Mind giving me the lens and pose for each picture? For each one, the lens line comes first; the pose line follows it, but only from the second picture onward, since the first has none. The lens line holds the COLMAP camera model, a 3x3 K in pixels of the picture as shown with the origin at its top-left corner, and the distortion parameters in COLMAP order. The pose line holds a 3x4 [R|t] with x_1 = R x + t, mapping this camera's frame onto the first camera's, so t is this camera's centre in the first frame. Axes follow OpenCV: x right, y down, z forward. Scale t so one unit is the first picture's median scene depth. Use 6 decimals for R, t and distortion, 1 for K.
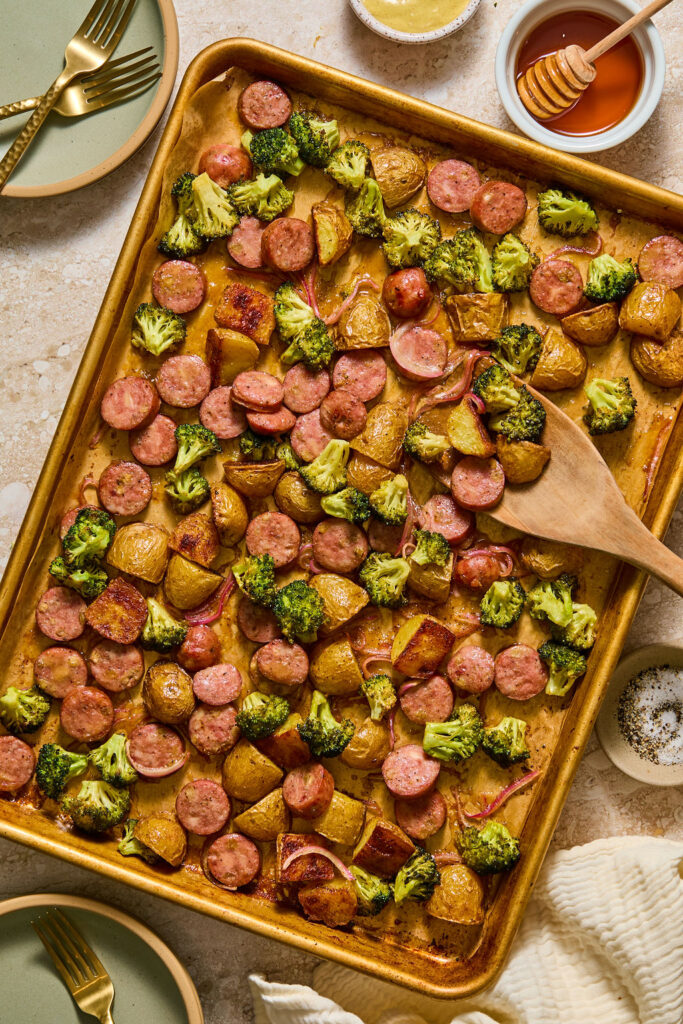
lens RADIAL K [[2930.4, 0, 341.5], [0, 2930.4, 512.0], [0, 0, 1]] dist [-0.065198, 0.115264]
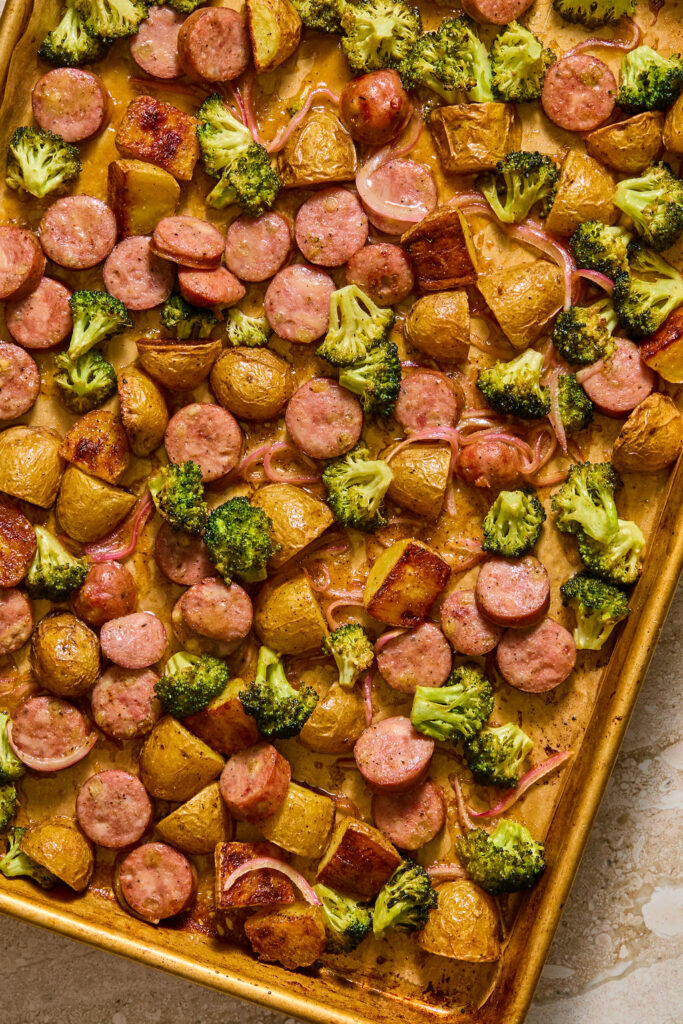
lens RADIAL K [[2882.2, 0, 341.5], [0, 2882.2, 512.0], [0, 0, 1]] dist [0.141819, -1.136563]
pose [[0.999817, -0.019044, -0.001995, 0.013005], [0.019011, 0.999700, -0.015430, 0.038606], [0.002288, 0.015389, 0.999879, 0.273396]]
